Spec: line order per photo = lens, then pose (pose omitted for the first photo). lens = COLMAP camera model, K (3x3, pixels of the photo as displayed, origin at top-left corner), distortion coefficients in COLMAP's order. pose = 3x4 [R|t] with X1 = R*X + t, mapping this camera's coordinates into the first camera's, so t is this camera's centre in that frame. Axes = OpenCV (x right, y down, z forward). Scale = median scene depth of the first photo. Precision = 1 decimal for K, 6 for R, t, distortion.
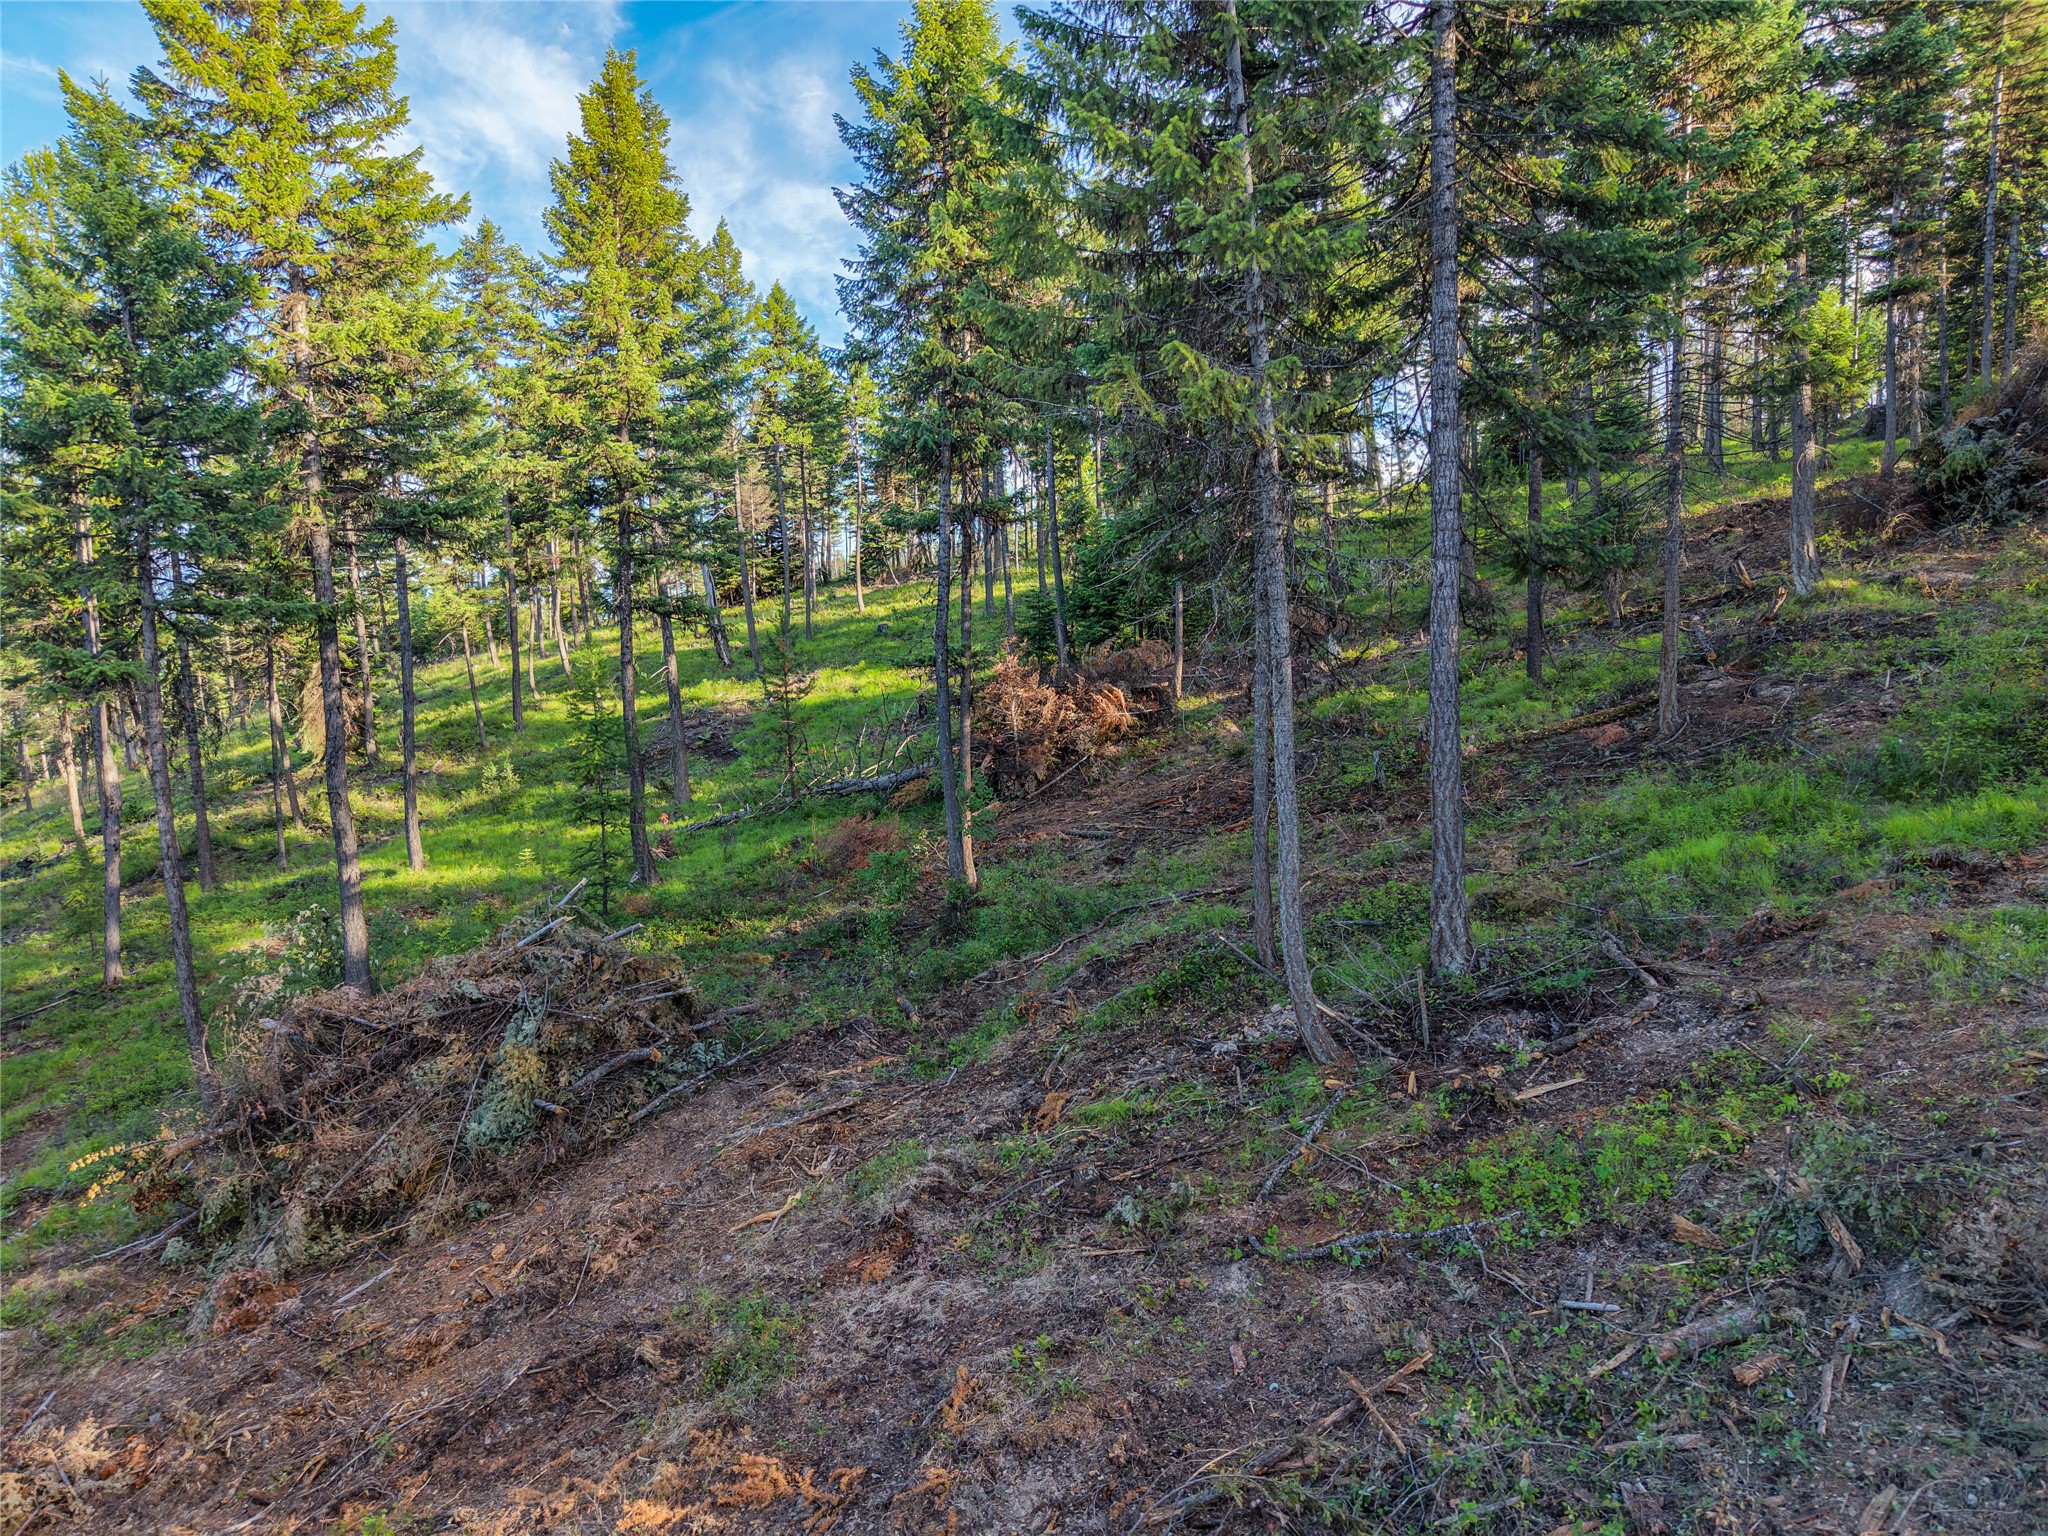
lens RADIAL K [[1374.5, 0, 1026.8], [0, 1374.5, 766.1], [0, 0, 1]] dist [0.020083, -0.015990]
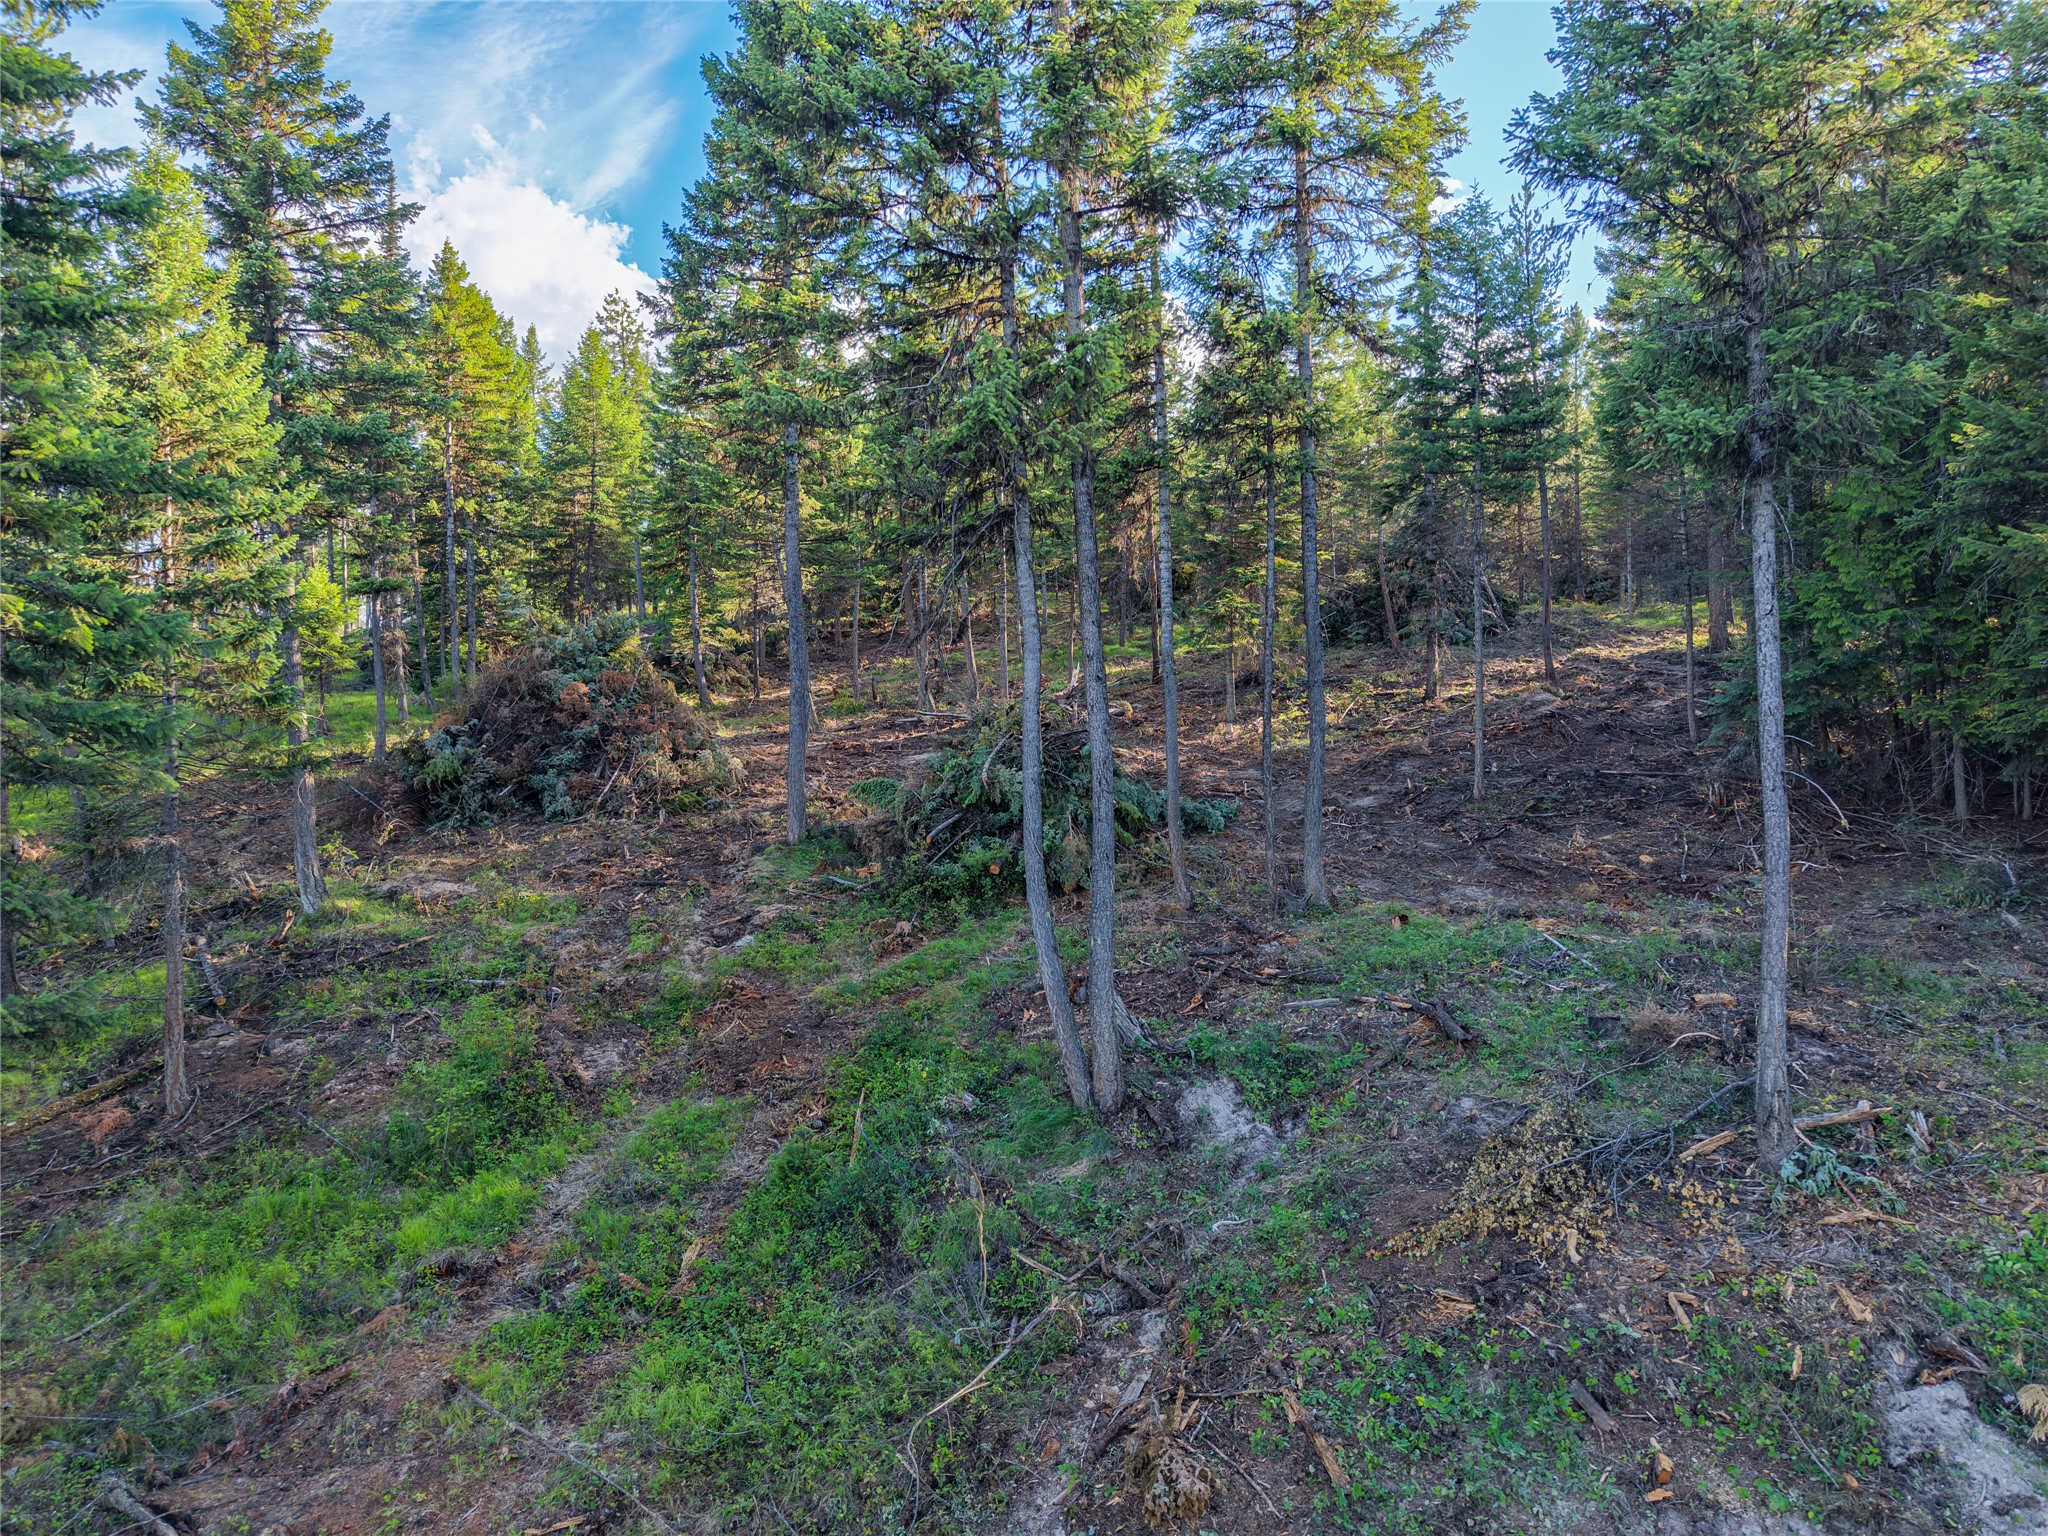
lens RADIAL K [[1374.5, 0, 1022.5], [0, 1374.5, 768.3], [0, 0, 1]] dist [0.020083, -0.015990]
pose [[0.551903, 0.004703, 0.833895, -0.000664], [0.085367, 0.994412, -0.062107, -0.138778], [-0.829527, 0.105464, 0.548418, -0.012105]]
